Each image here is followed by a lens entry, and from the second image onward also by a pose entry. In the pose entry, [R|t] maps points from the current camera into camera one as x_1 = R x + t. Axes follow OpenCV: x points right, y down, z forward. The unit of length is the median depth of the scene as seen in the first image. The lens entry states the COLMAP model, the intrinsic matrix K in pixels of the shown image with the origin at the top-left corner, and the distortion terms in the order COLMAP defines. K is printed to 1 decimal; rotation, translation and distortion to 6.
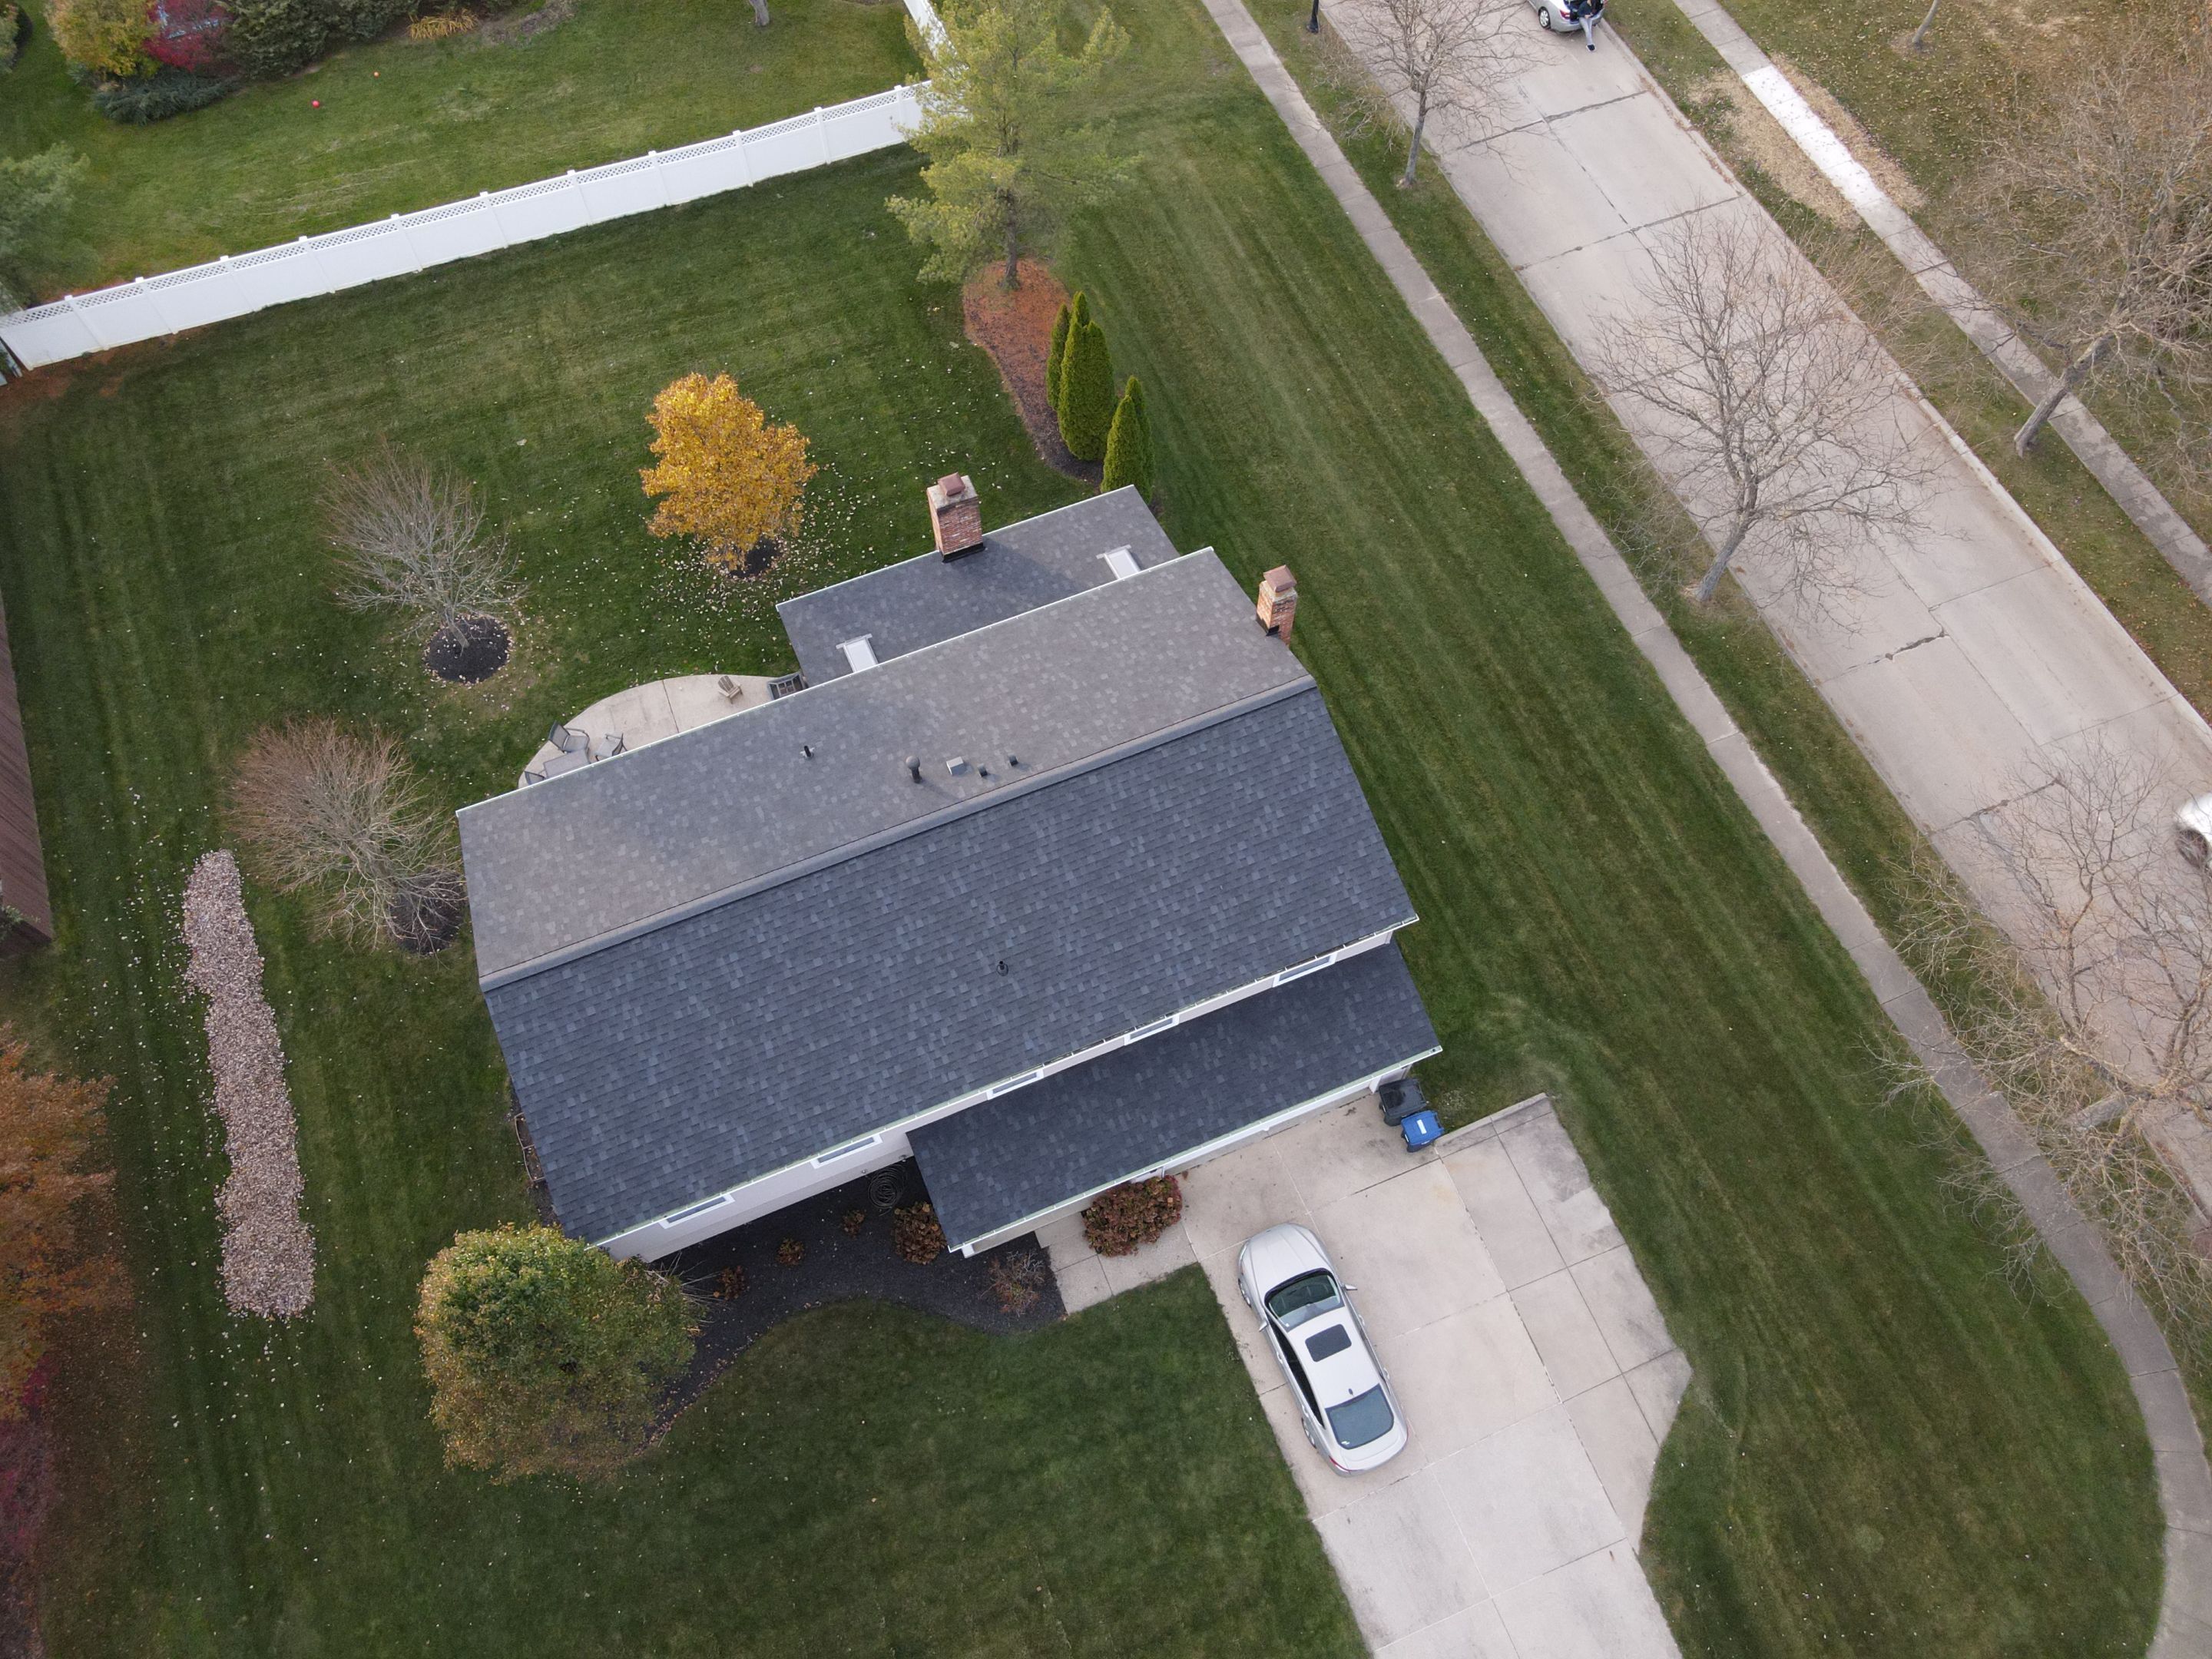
lens RADIAL K [[1624.7, 0, 1100.6], [0, 1624.7, 822.5], [0, 0, 1]] dist [0.000971, 0.019775]
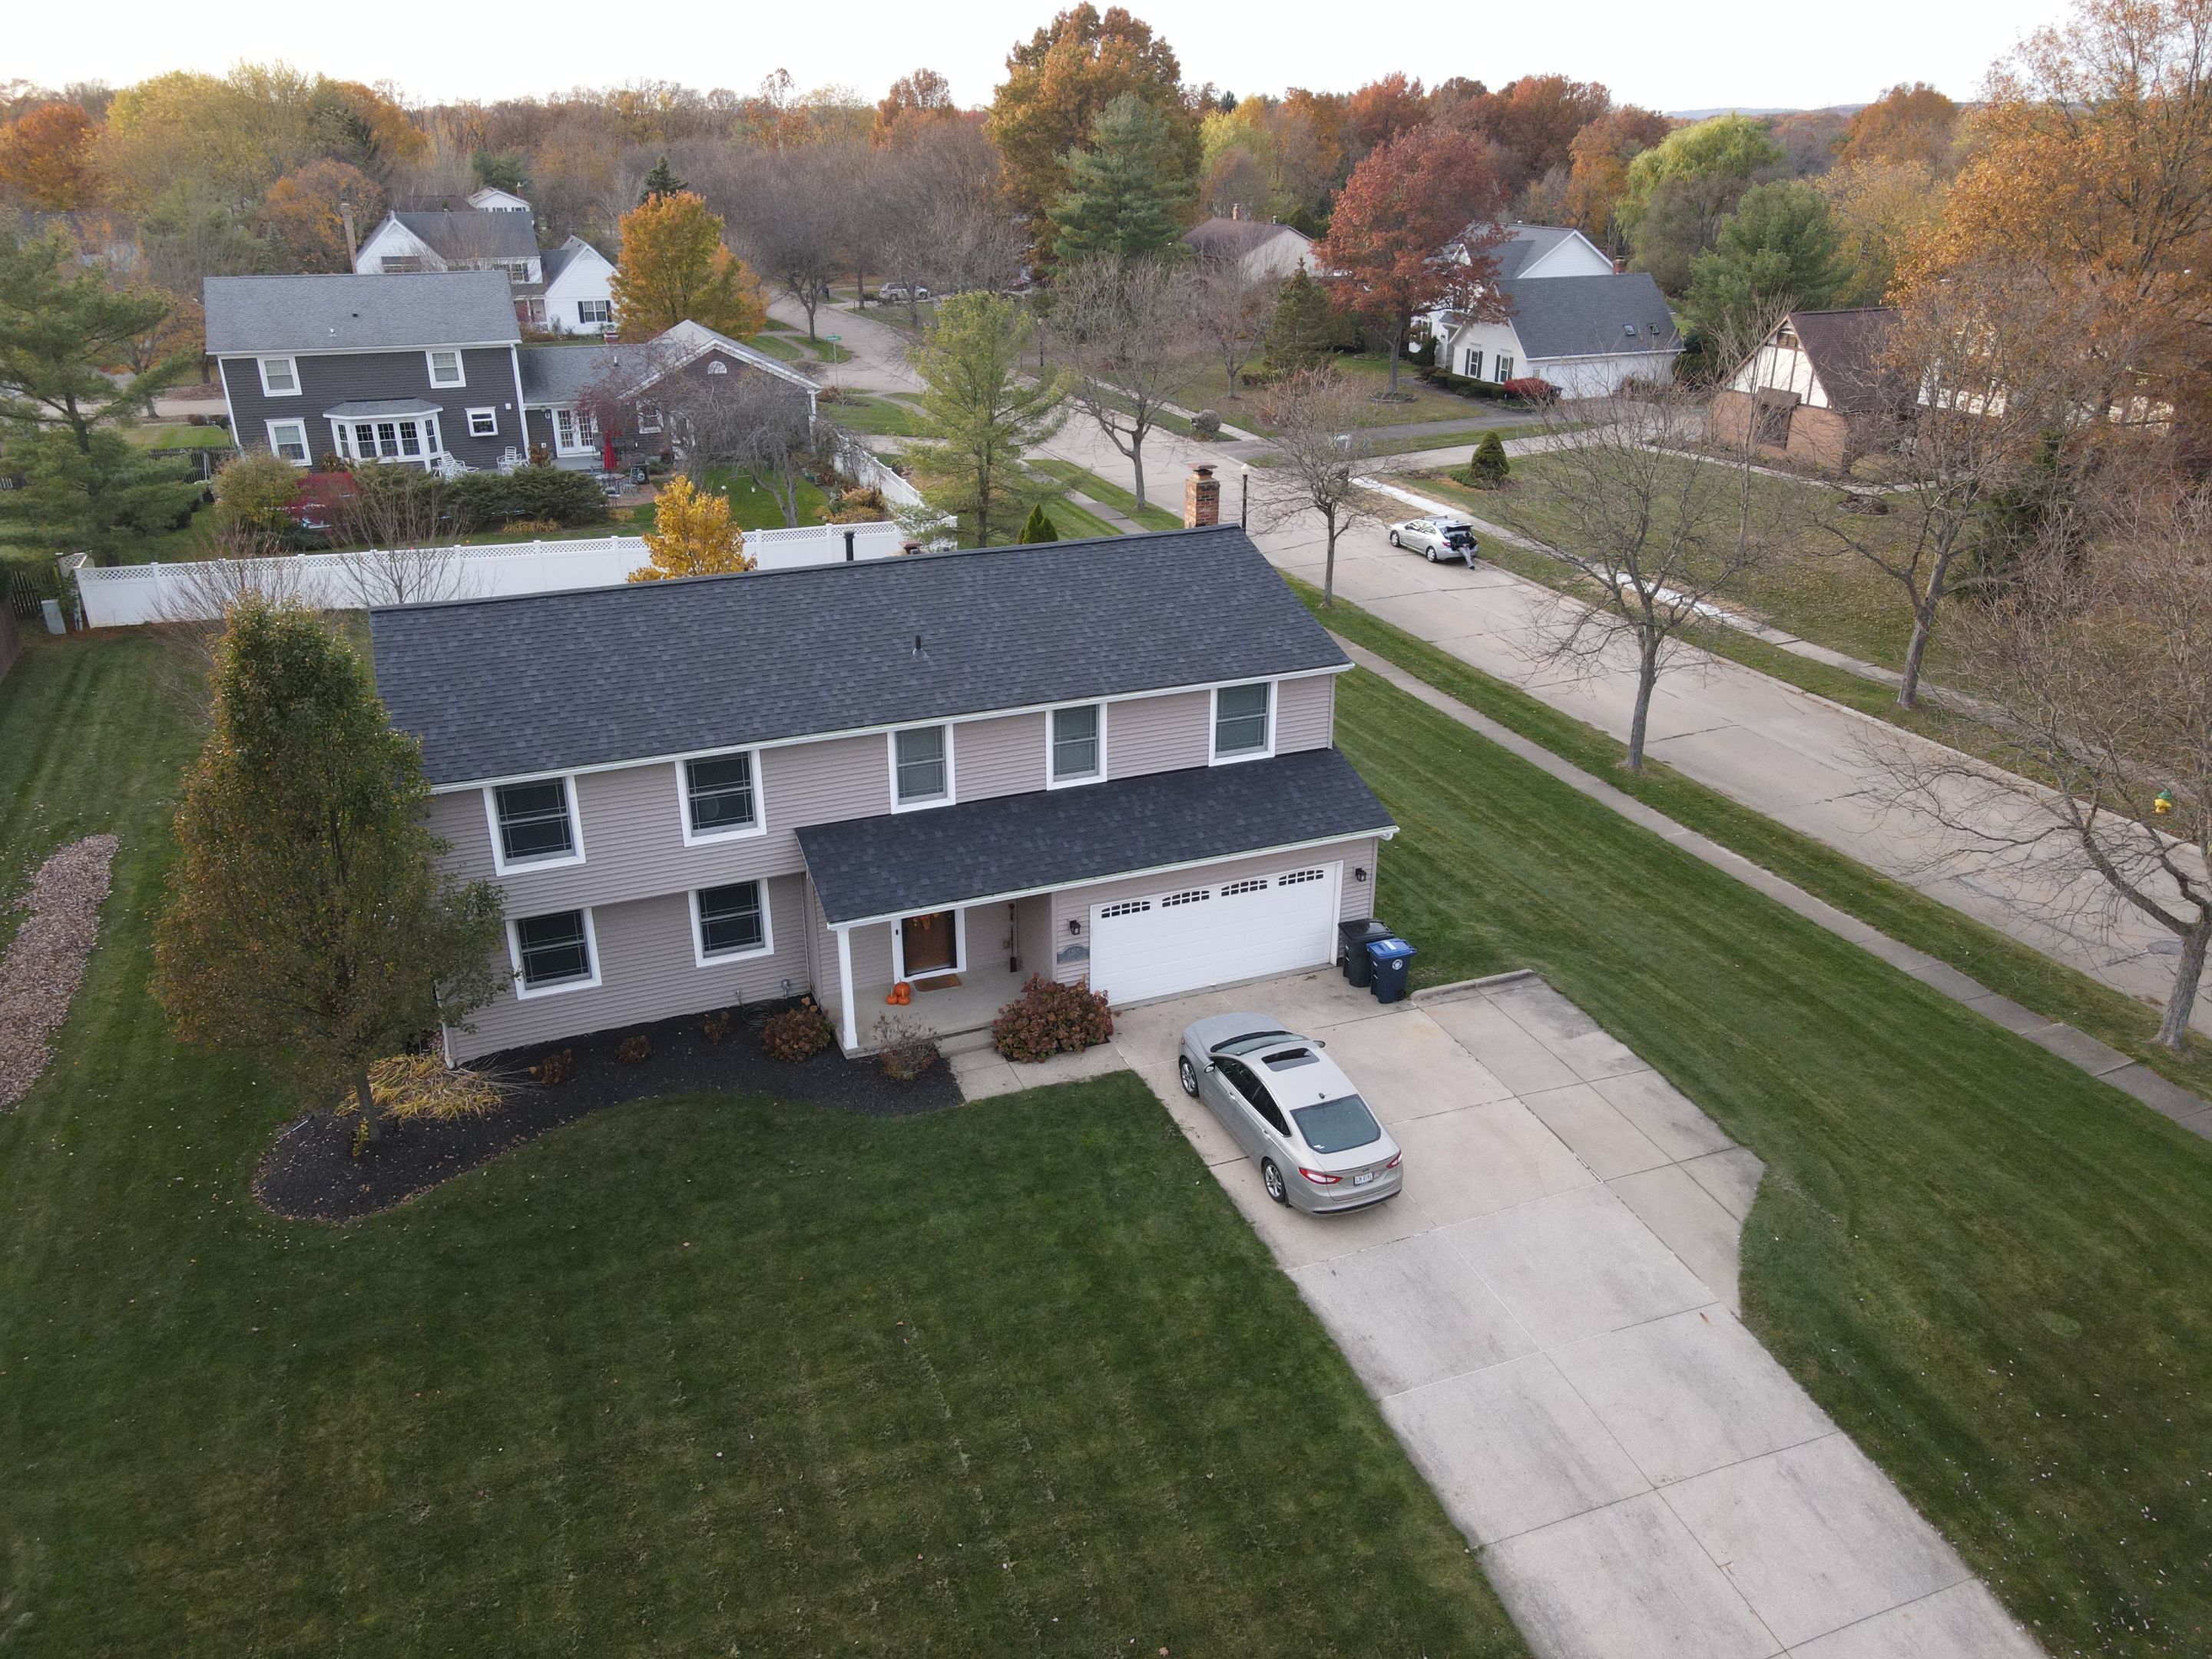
lens RADIAL K [[1624.7, 0, 1100.6], [0, 1624.7, 822.5], [0, 0, 1]] dist [0.000971, 0.019775]
pose [[0.999925, 0.012264, -0.000374, 0.044522], [-0.009763, 0.776745, -0.629739, 0.709353], [-0.007433, 0.629696, 0.776806, 0.297990]]
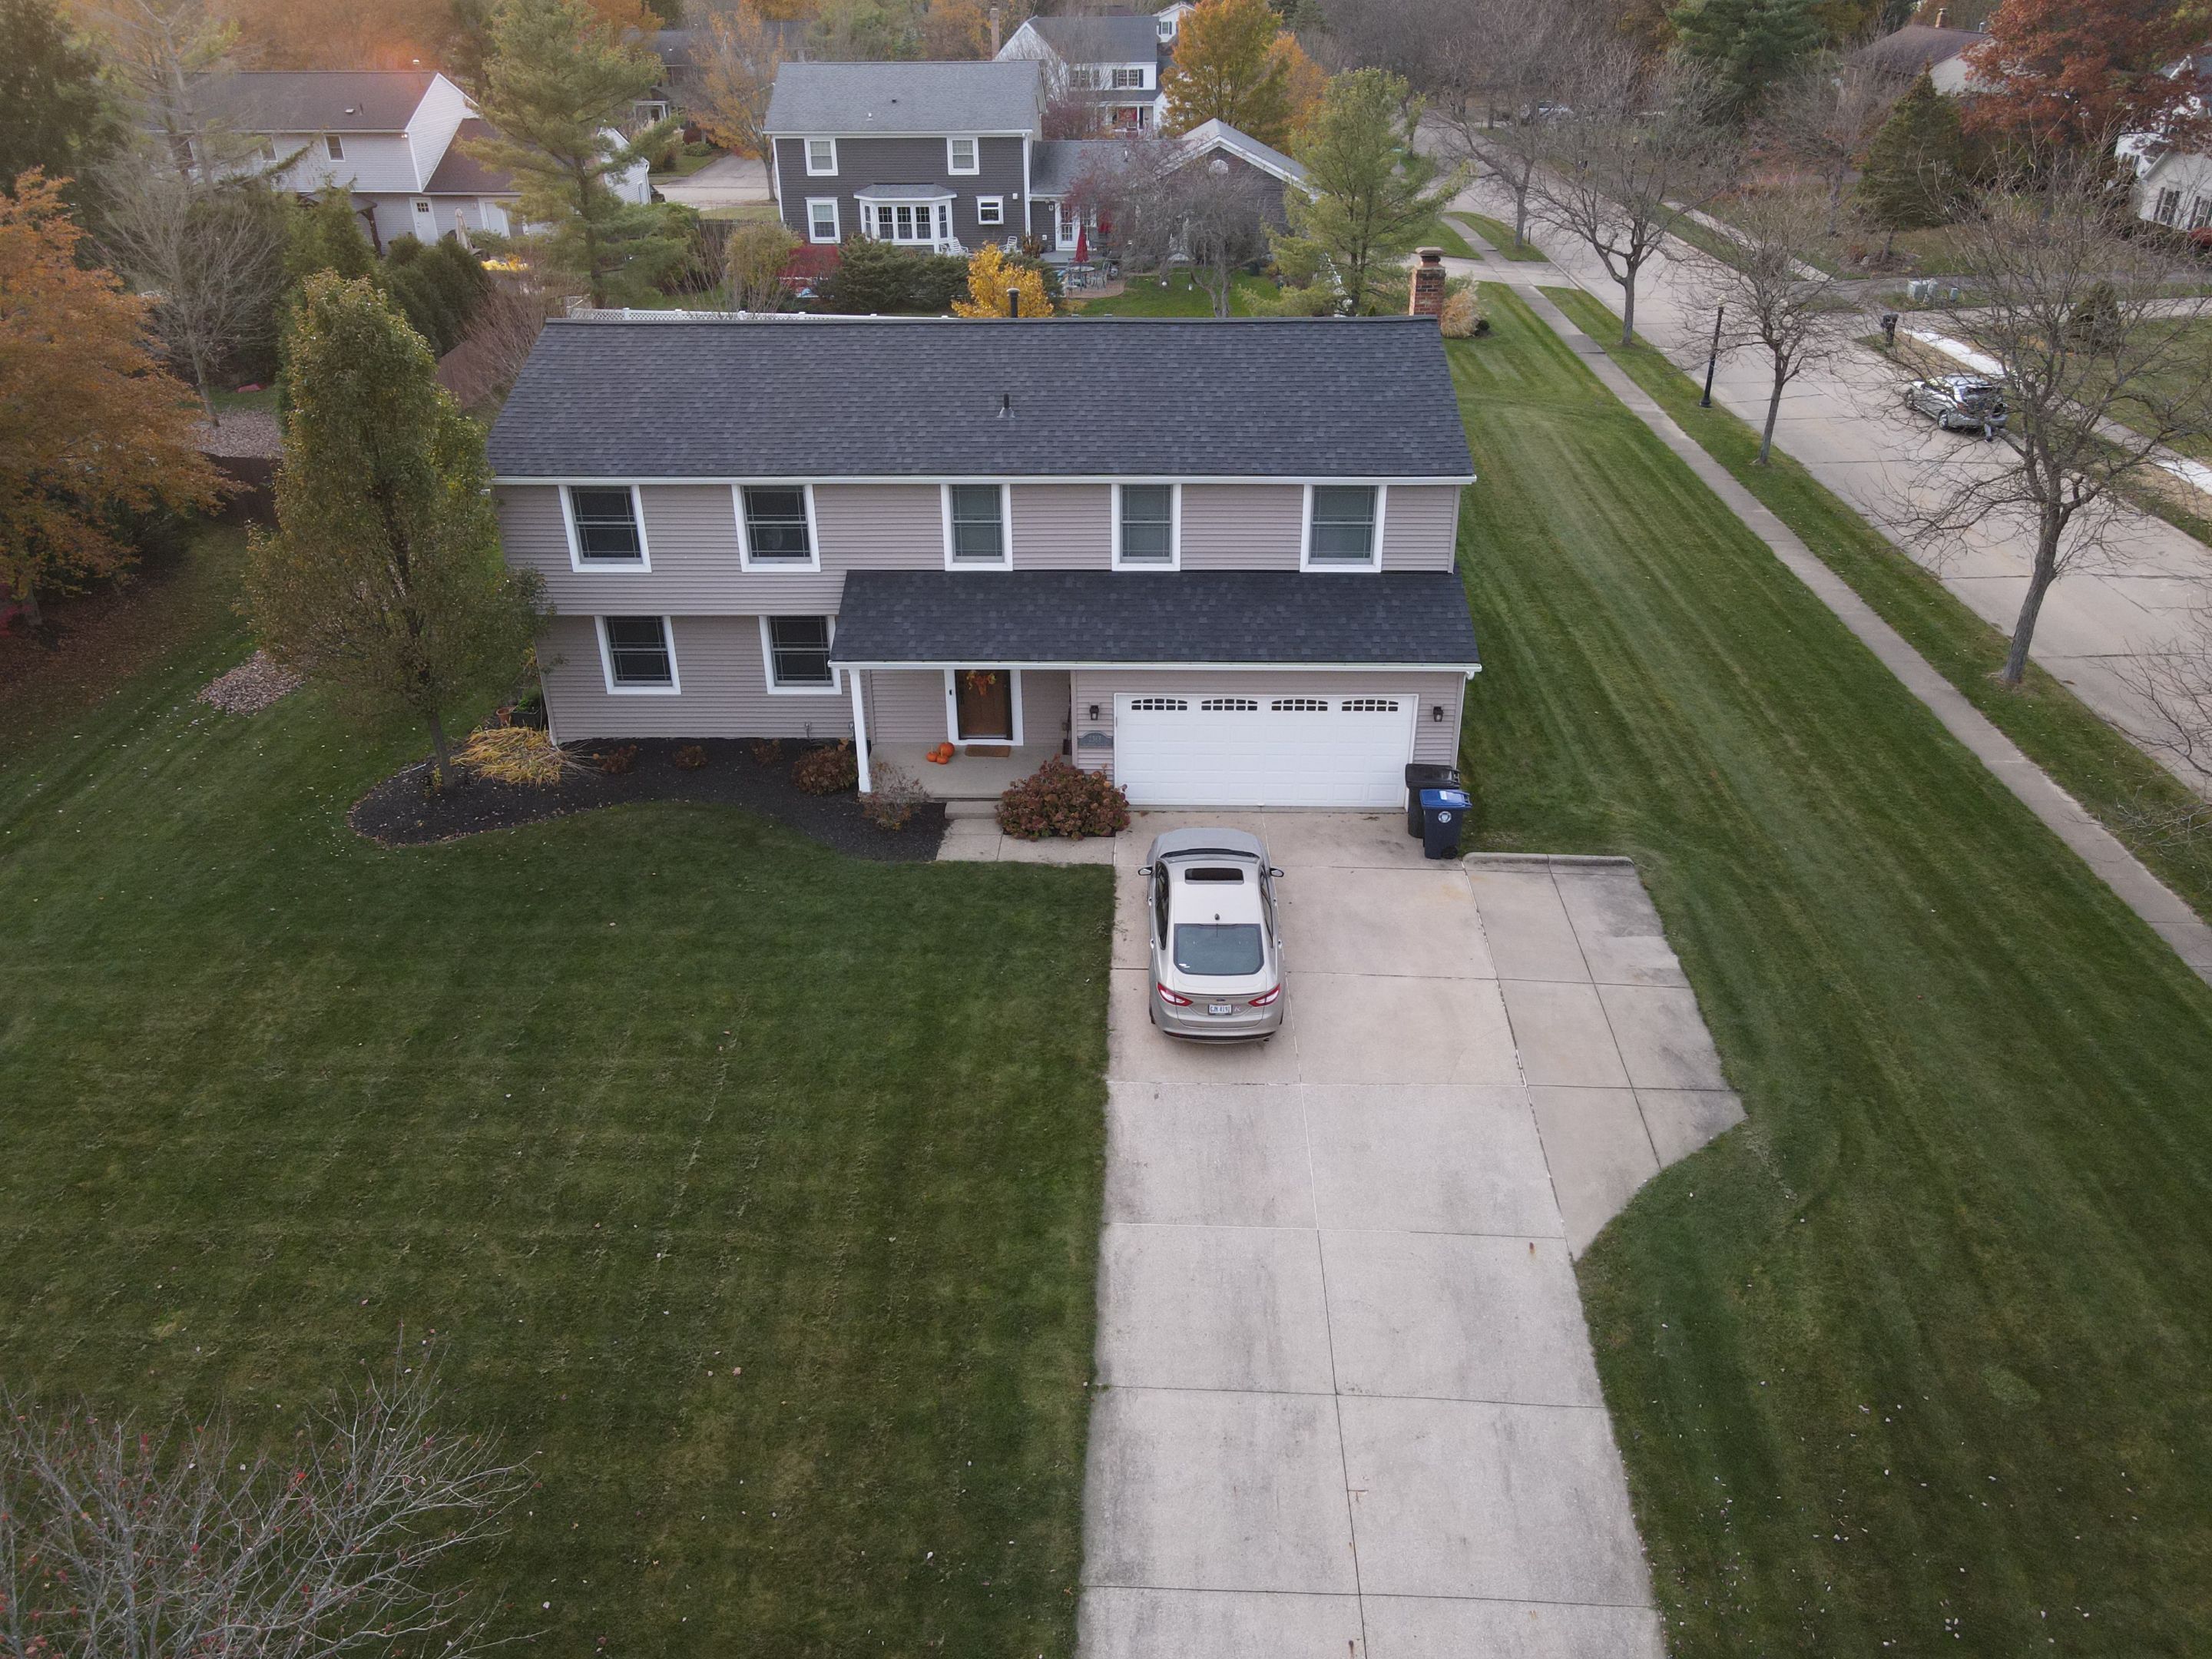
lens RADIAL K [[1624.7, 0, 1100.6], [0, 1624.7, 822.5], [0, 0, 1]] dist [0.000971, 0.019775]
pose [[0.911327, 0.197006, -0.361486, 0.343364], [-0.364865, 0.793193, -0.487564, 0.657294], [0.190675, 0.576224, 0.794738, 0.376998]]
